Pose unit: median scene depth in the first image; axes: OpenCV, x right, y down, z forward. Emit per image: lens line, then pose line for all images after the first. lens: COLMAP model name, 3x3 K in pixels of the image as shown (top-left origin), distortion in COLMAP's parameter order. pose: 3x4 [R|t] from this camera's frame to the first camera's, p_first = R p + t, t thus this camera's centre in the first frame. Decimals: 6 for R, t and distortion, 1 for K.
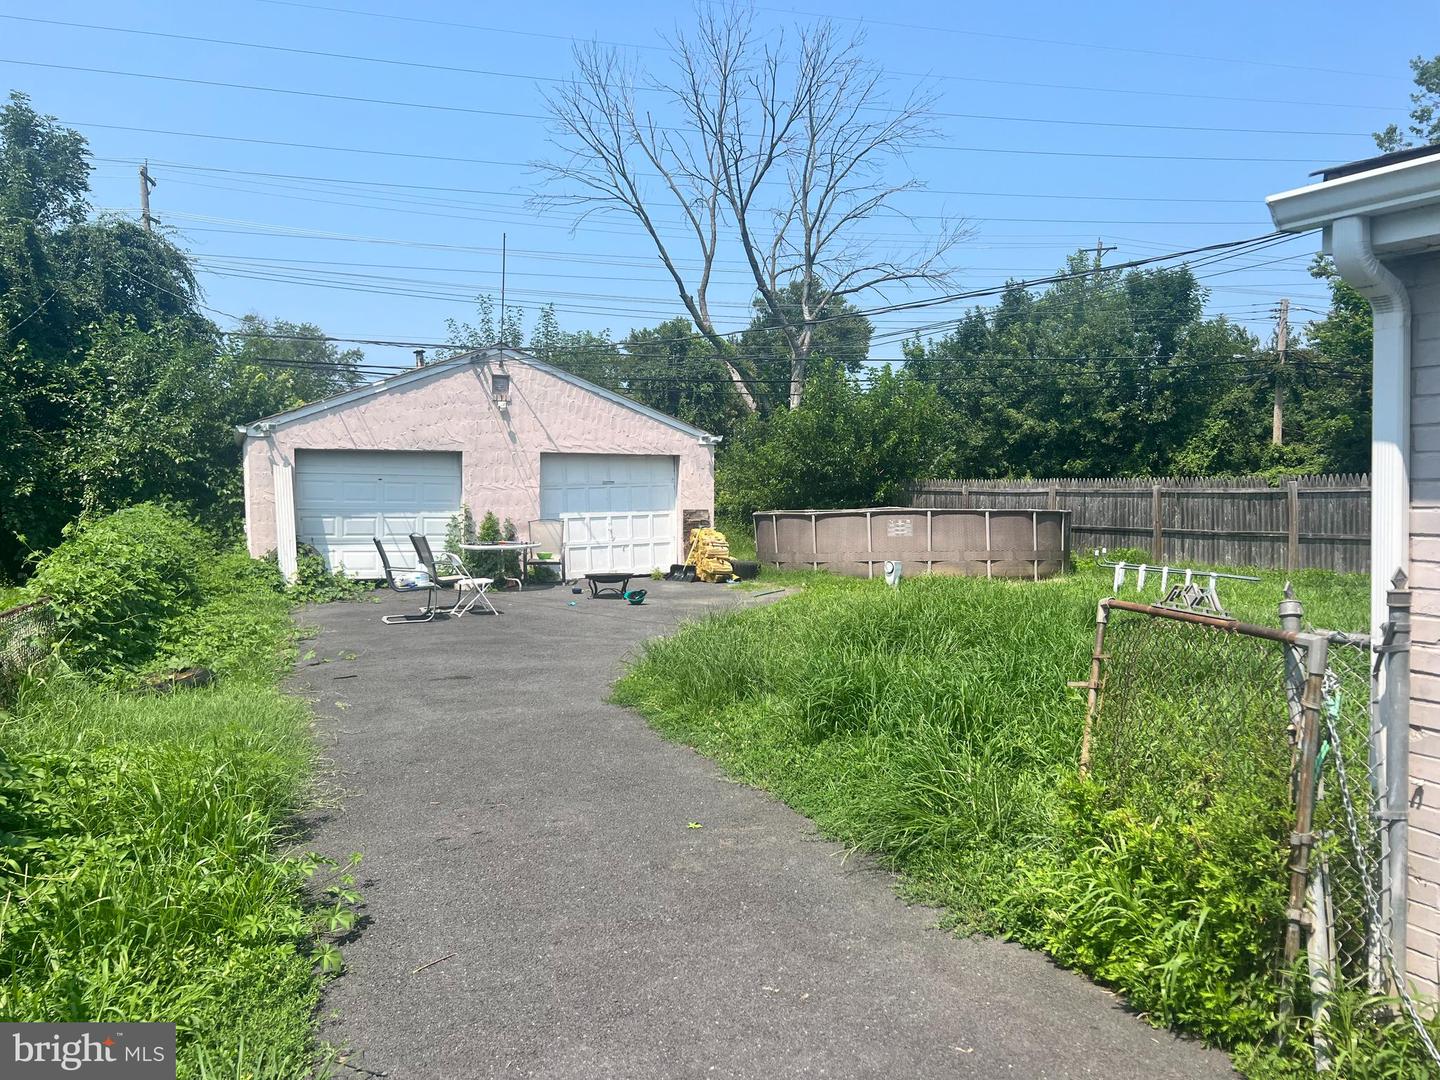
lens RADIAL K [[1083.3, 0, 741.8], [0, 1083.3, 542.8], [0, 0, 1]] dist [0.061262, -0.082417]
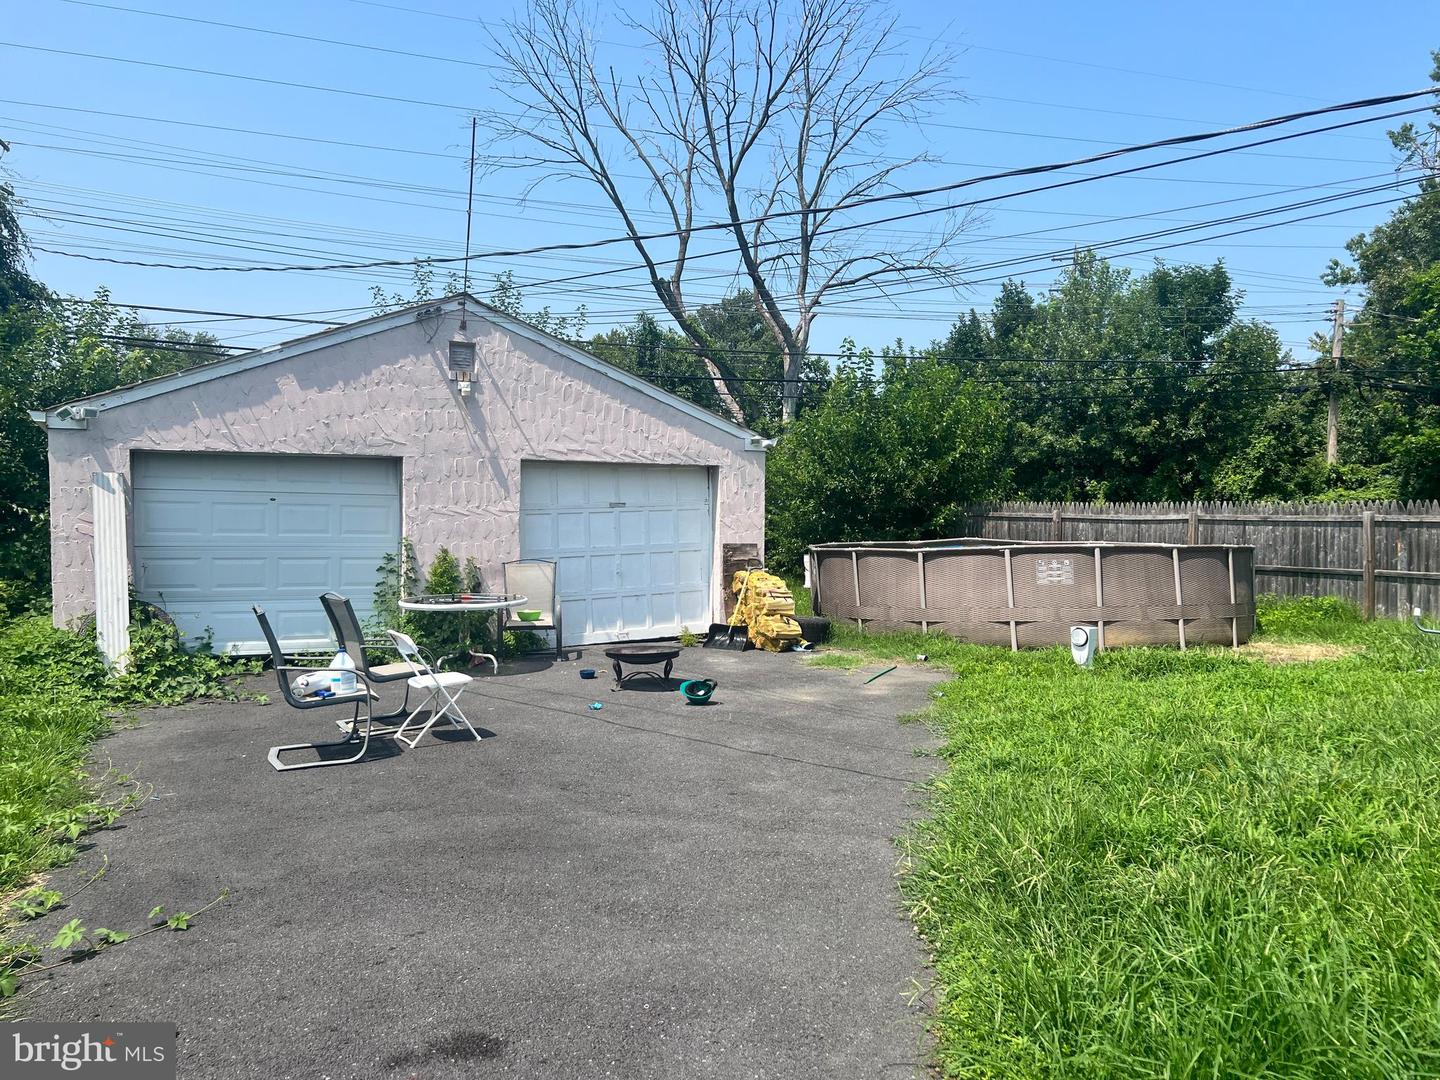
lens RADIAL K [[1083.3, 0, 741.8], [0, 1083.3, 542.8], [0, 0, 1]] dist [0.061262, -0.082417]
pose [[0.997079, 0.000194, 0.076374, -0.095591], [0.001414, 0.999778, -0.021009, -0.016829], [-0.076361, 0.021056, 0.996858, 0.305794]]
